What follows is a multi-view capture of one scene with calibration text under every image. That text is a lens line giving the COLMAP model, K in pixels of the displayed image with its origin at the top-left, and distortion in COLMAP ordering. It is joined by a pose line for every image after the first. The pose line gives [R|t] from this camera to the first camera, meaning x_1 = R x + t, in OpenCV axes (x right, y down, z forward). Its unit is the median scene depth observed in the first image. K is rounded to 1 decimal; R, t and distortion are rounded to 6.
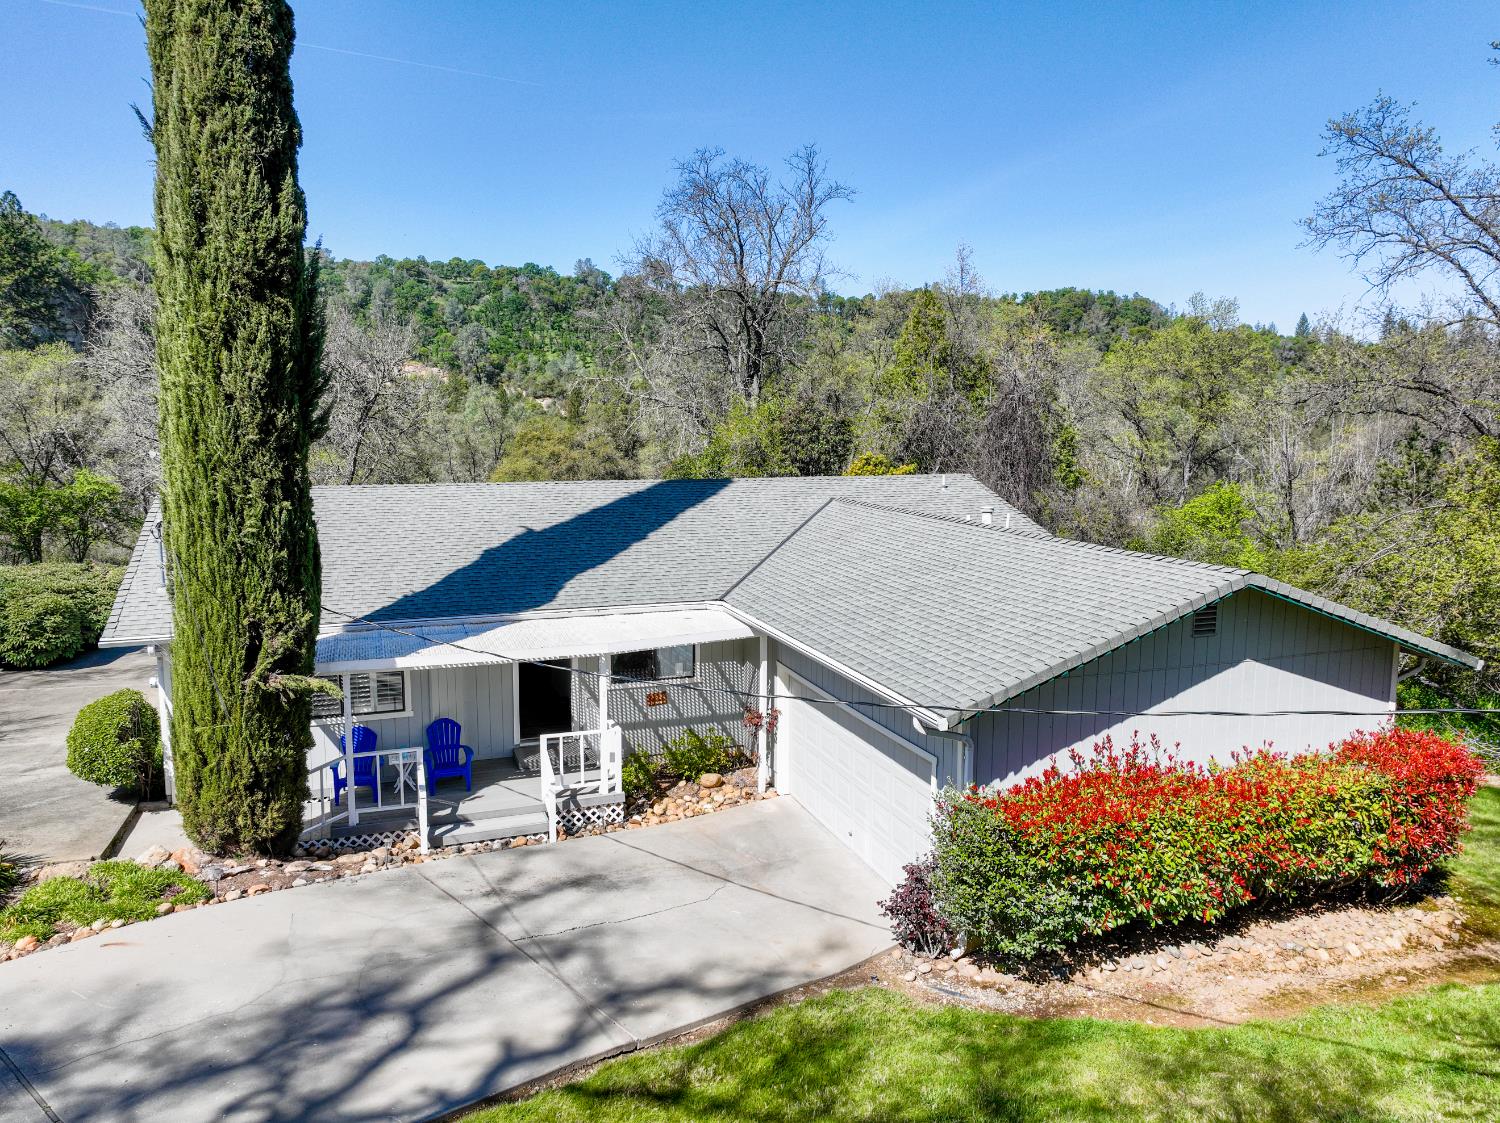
lens RADIAL K [[1060.5, 0, 748.6], [0, 1060.5, 561.2], [0, 0, 1]] dist [-0.003539, 0.022498]
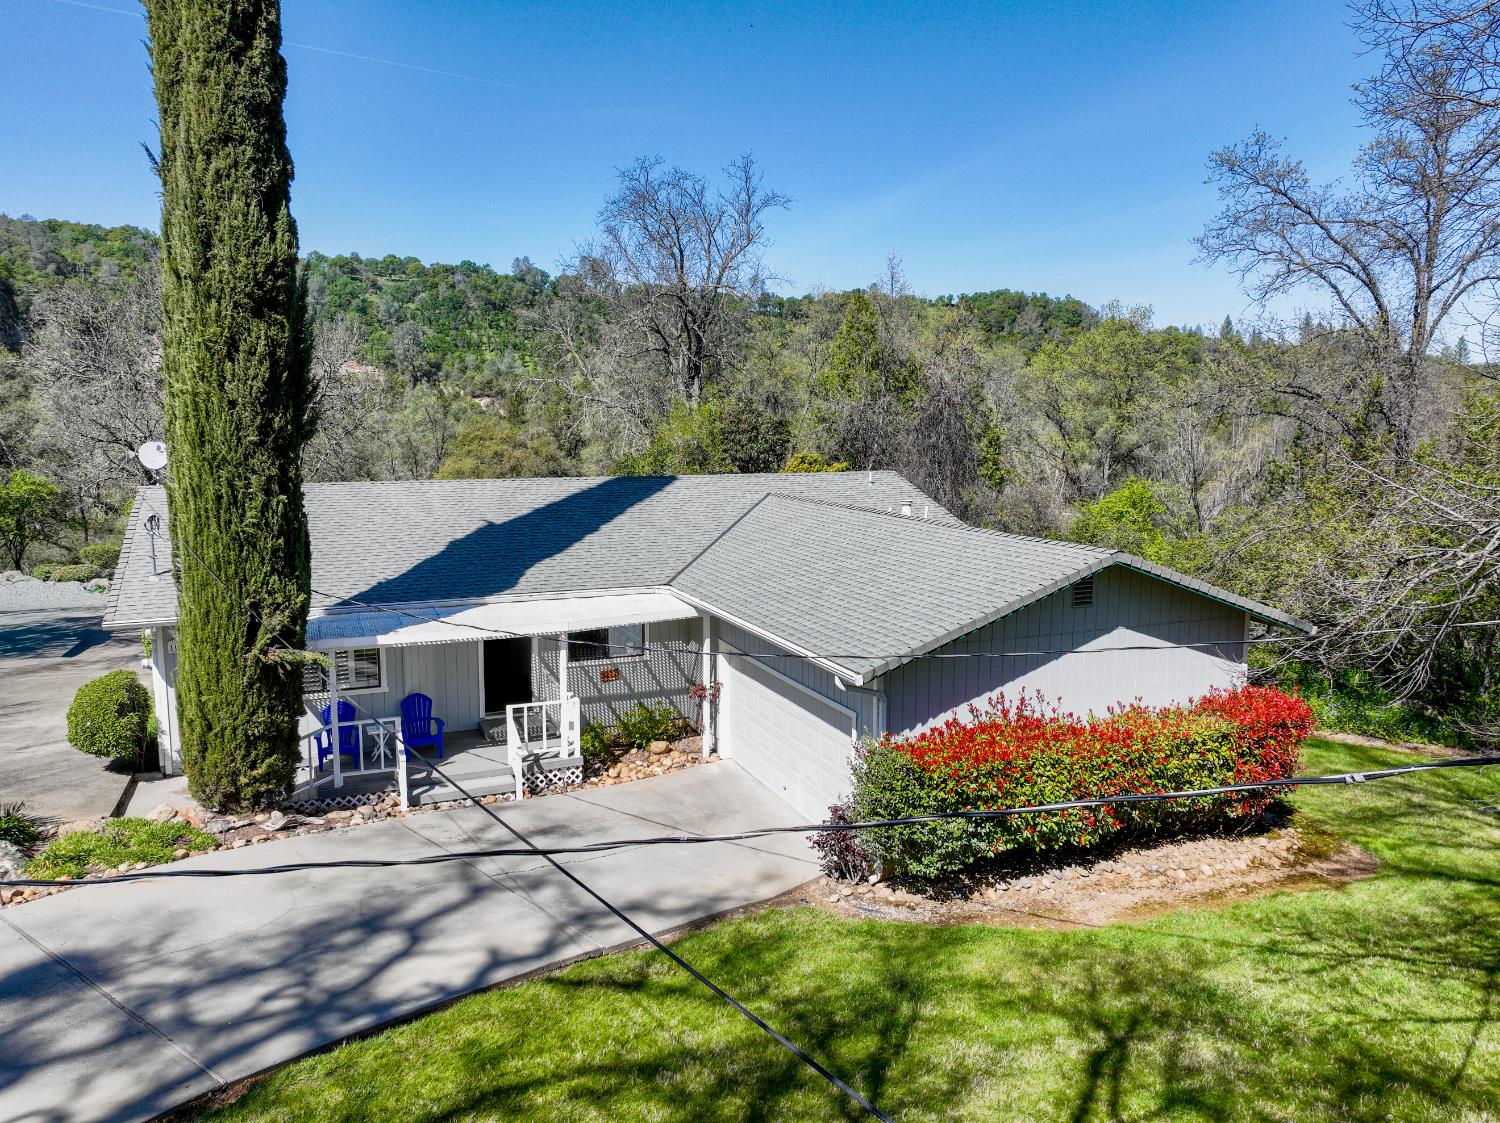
lens RADIAL K [[1060.5, 0, 752.1], [0, 1060.5, 564.9], [0, 0, 1]] dist [-0.003539, 0.022498]
pose [[0.998267, -0.007917, 0.058317, -0.003576], [0.007680, 0.999961, 0.004299, 0.015509], [-0.058349, -0.003844, 0.998289, -0.145079]]
